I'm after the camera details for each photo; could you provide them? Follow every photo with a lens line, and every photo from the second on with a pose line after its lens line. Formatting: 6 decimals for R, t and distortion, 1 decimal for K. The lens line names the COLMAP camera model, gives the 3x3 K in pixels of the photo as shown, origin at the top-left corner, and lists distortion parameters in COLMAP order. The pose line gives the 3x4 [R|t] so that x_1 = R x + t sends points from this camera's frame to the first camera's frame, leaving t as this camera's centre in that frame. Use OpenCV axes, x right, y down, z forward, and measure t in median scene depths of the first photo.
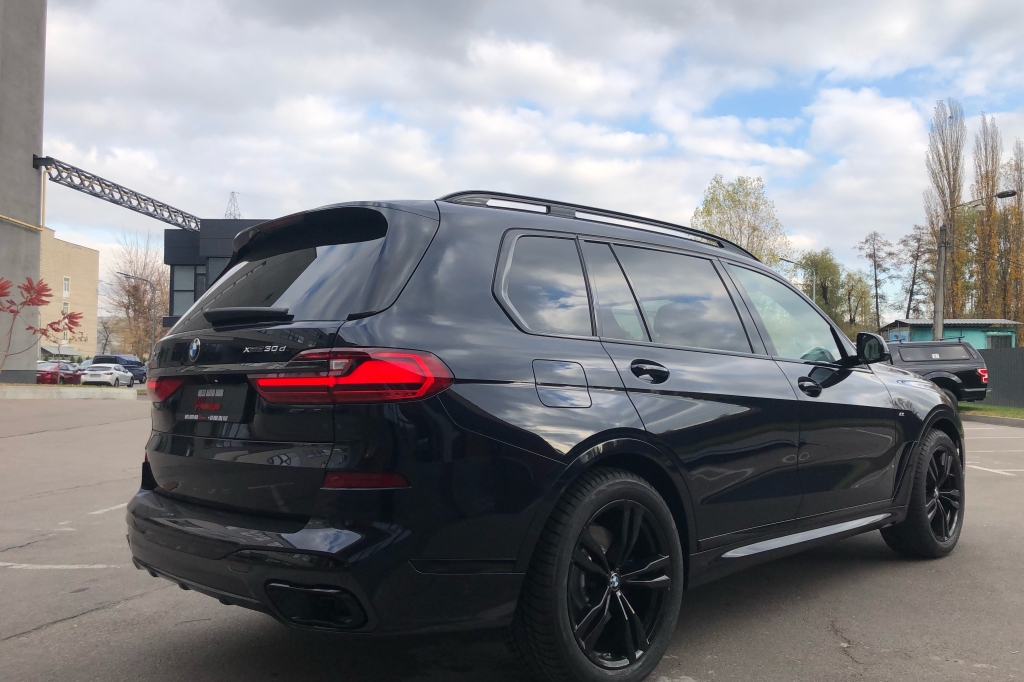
lens RADIAL K [[832.6, 0, 509.4], [0, 832.6, 342.1], [0, 0, 1]] dist [0.009332, -0.000207]
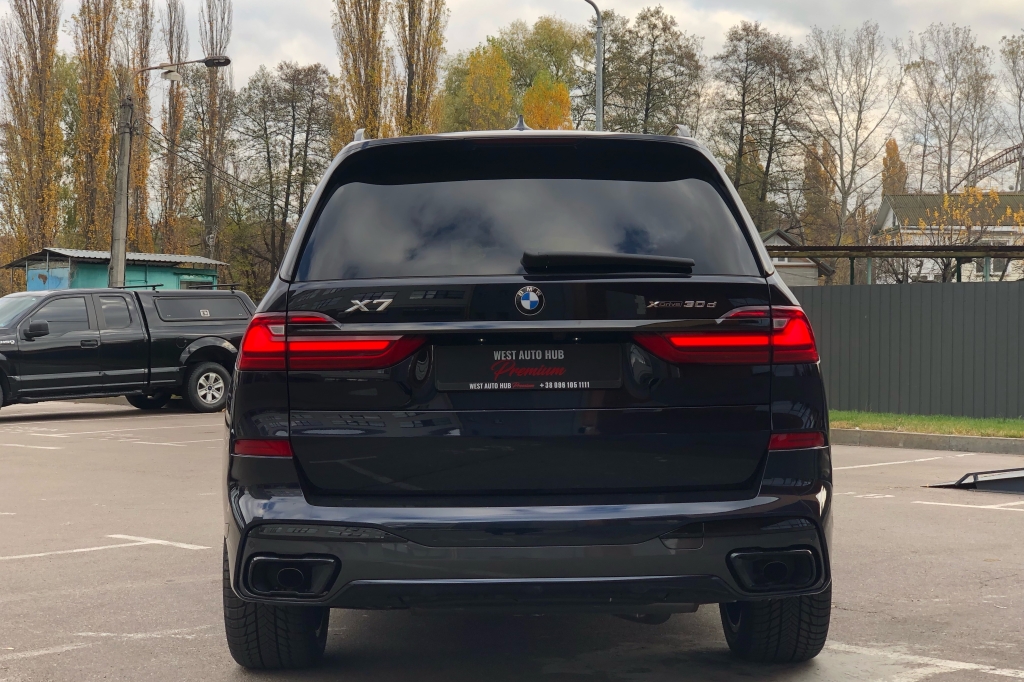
lens RADIAL K [[1568.6, 0, 512.2], [0, 1568.6, 340.4], [0, 0, 1]] dist [0.035386, 0.000000]
pose [[0.685318, 0.005191, 0.728226, -0.127494], [-0.032726, 0.999184, 0.023676, 0.001009], [-0.727508, -0.040057, 0.684928, -0.002027]]
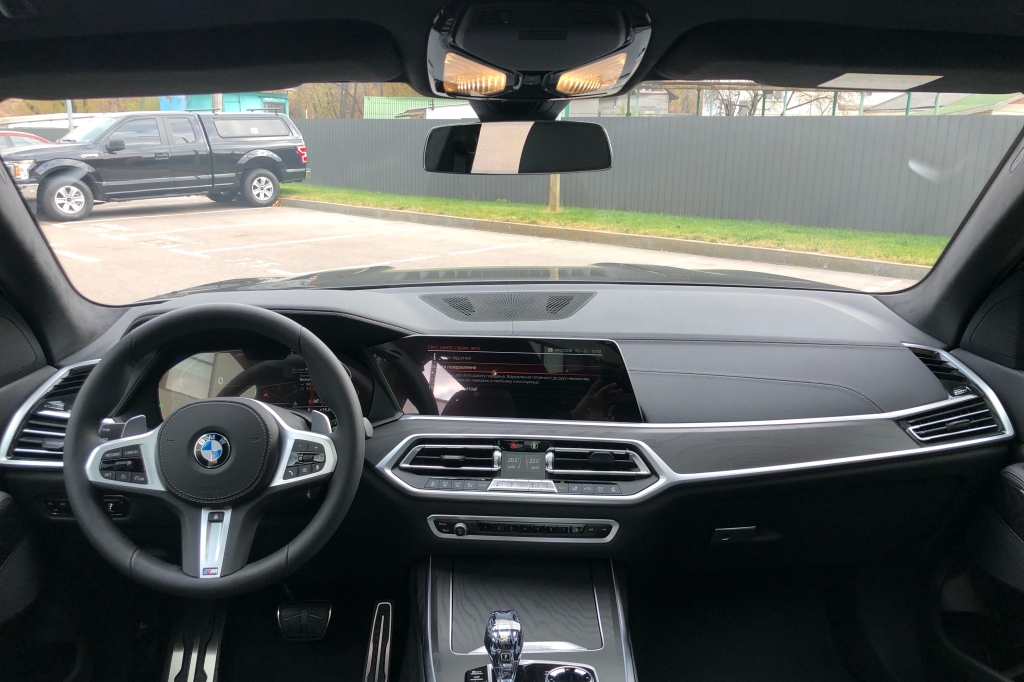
lens RADIAL K [[832.6, 0, 508.3], [0, 832.6, 340.9], [0, 0, 1]] dist [0.009332, -0.000207]
pose [[0.670700, -0.169335, 0.722141, 0.018298], [-0.039029, 0.964186, 0.262341, -0.006194], [-0.740701, -0.204137, 0.640070, 0.130819]]
